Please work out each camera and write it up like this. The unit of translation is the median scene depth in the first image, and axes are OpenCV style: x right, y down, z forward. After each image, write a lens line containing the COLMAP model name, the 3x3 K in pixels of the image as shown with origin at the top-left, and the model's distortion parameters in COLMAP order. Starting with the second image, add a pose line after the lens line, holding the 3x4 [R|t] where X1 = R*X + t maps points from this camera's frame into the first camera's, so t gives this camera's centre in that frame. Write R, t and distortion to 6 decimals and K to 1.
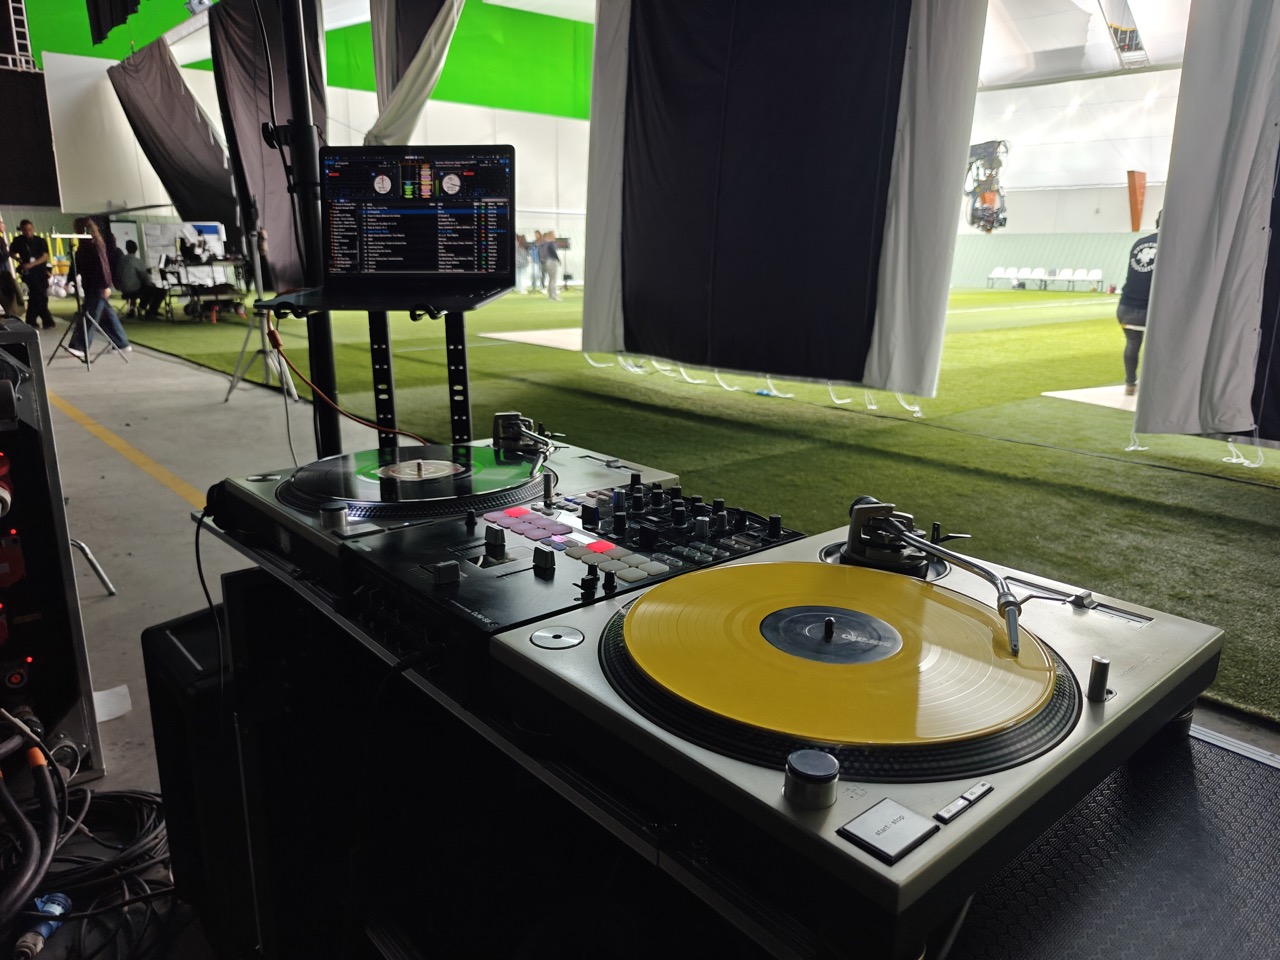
lens RADIAL K [[915.5, 0, 640.0], [0, 915.5, 480.0], [0, 0, 1]] dist [0.052844, -0.059063]
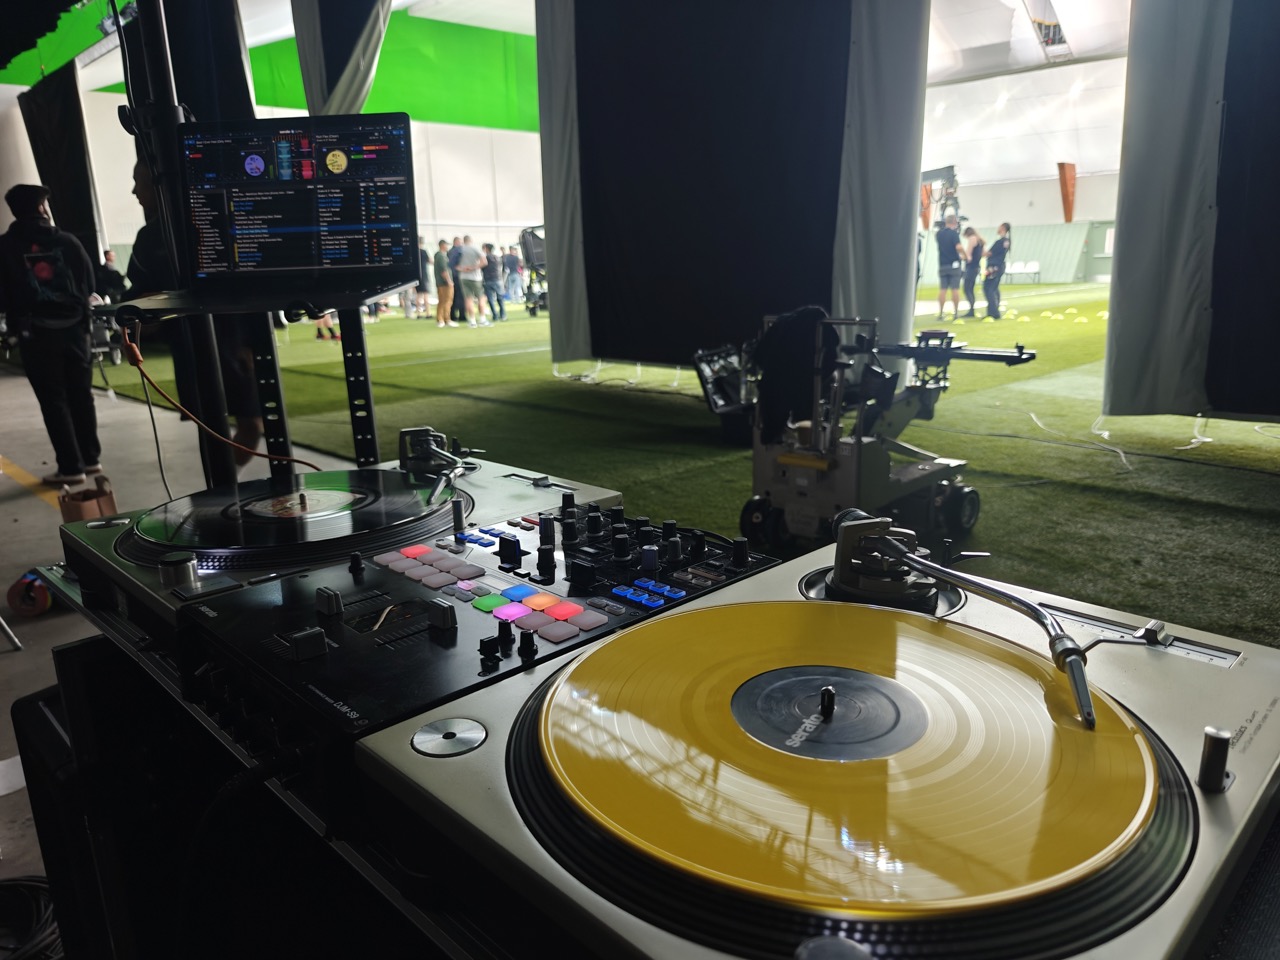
lens RADIAL K [[915.5, 0, 640.0], [0, 915.5, 480.0], [0, 0, 1]] dist [0.052844, -0.059063]
pose [[0.997435, -0.051980, 0.049204, 0.018487], [0.052532, 0.998569, -0.009993, -0.007037], [-0.048614, 0.012552, 0.998739, 0.160856]]
